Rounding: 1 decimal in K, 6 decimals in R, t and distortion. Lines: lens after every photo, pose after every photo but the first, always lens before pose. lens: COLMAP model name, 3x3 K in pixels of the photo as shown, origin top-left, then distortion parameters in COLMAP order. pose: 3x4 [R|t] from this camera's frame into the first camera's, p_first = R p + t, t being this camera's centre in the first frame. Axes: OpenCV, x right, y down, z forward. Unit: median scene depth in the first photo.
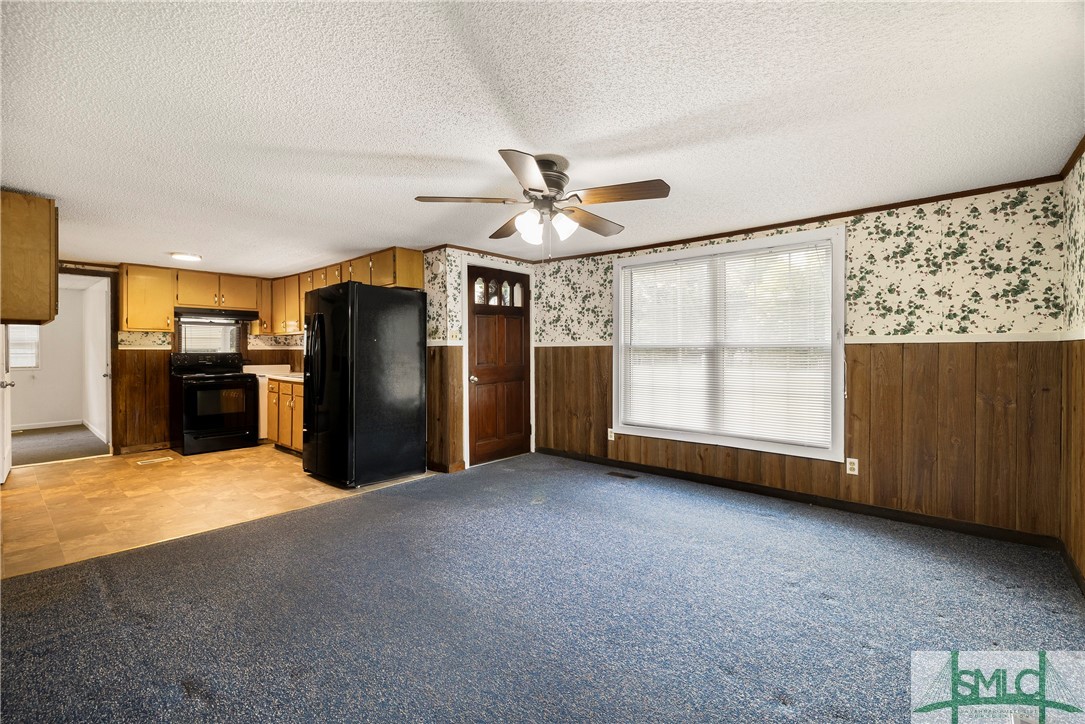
lens RADIAL K [[475.8, 0, 536.8], [0, 475.8, 351.0], [0, 0, 1]] dist [0.003405, -0.000103]
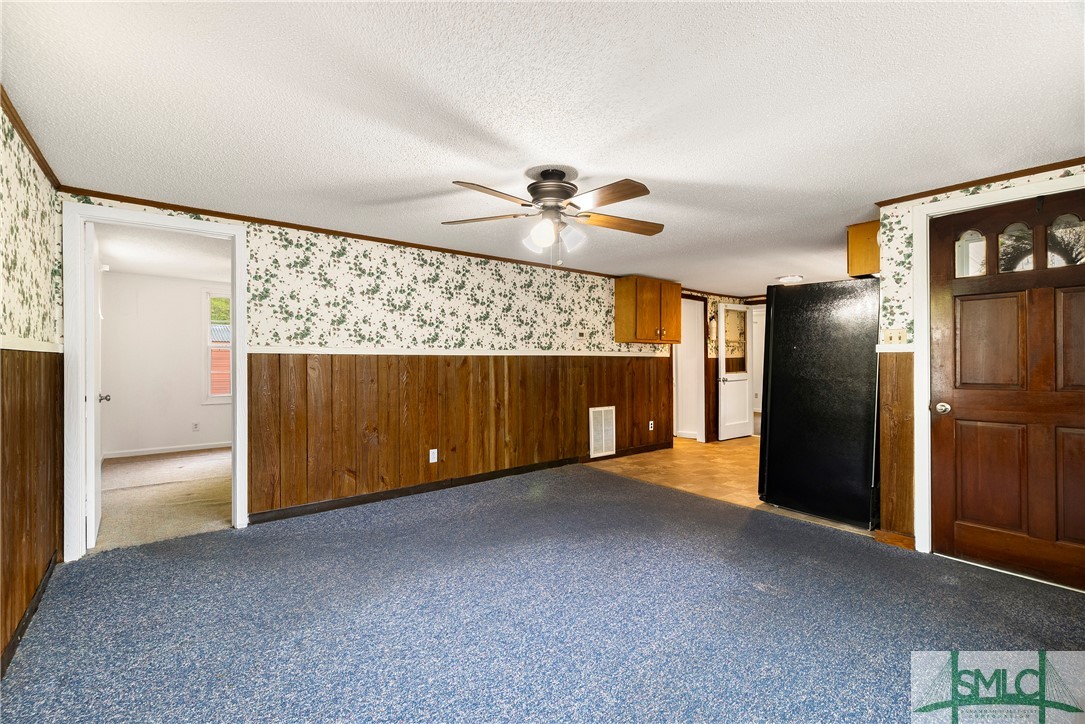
lens RADIAL K [[475.8, 0, 543.3], [0, 475.8, 360.8], [0, 0, 1]] dist [0.003405, -0.000103]
pose [[-0.185382, 0.005539, -0.982651, 0.479163], [0.011184, 0.999931, 0.003527, -0.006589], [0.982603, -0.010336, -0.185431, 0.547739]]
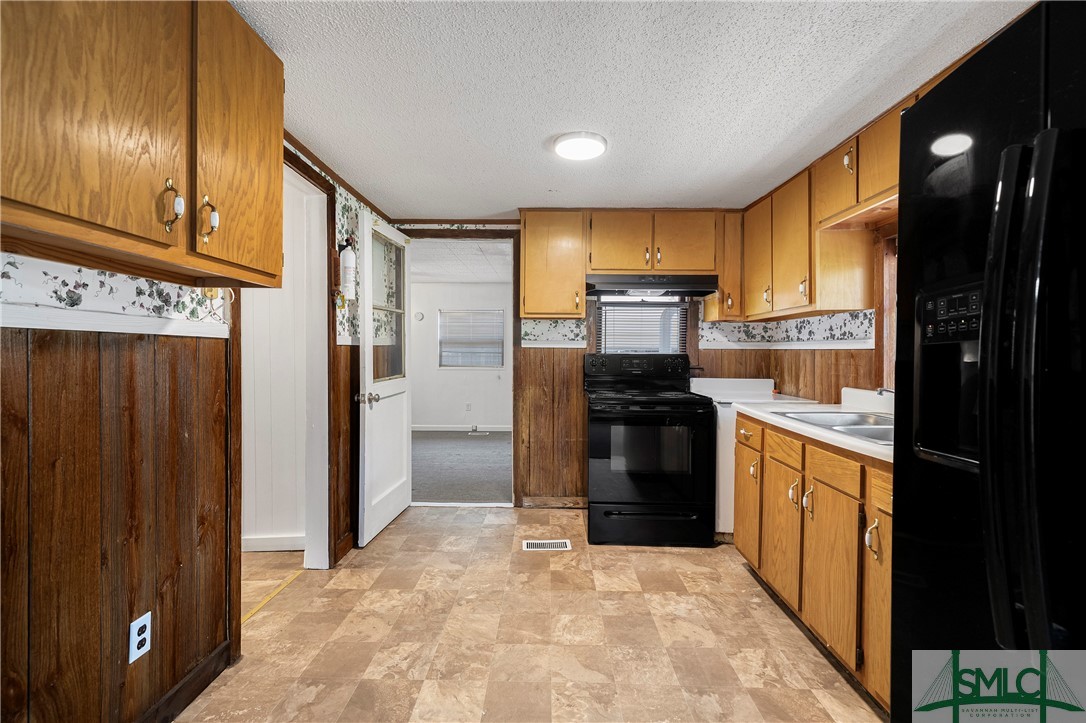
lens RADIAL K [[476.3, 0, 541.7], [0, 476.3, 358.6], [0, 0, 1]] dist [0.003405, -0.000103]
pose [[0.645265, 0.022281, -0.763634, -0.353029], [-0.006672, 0.999701, 0.023531, -0.003449], [0.763930, -0.010089, 0.645221, 0.589661]]
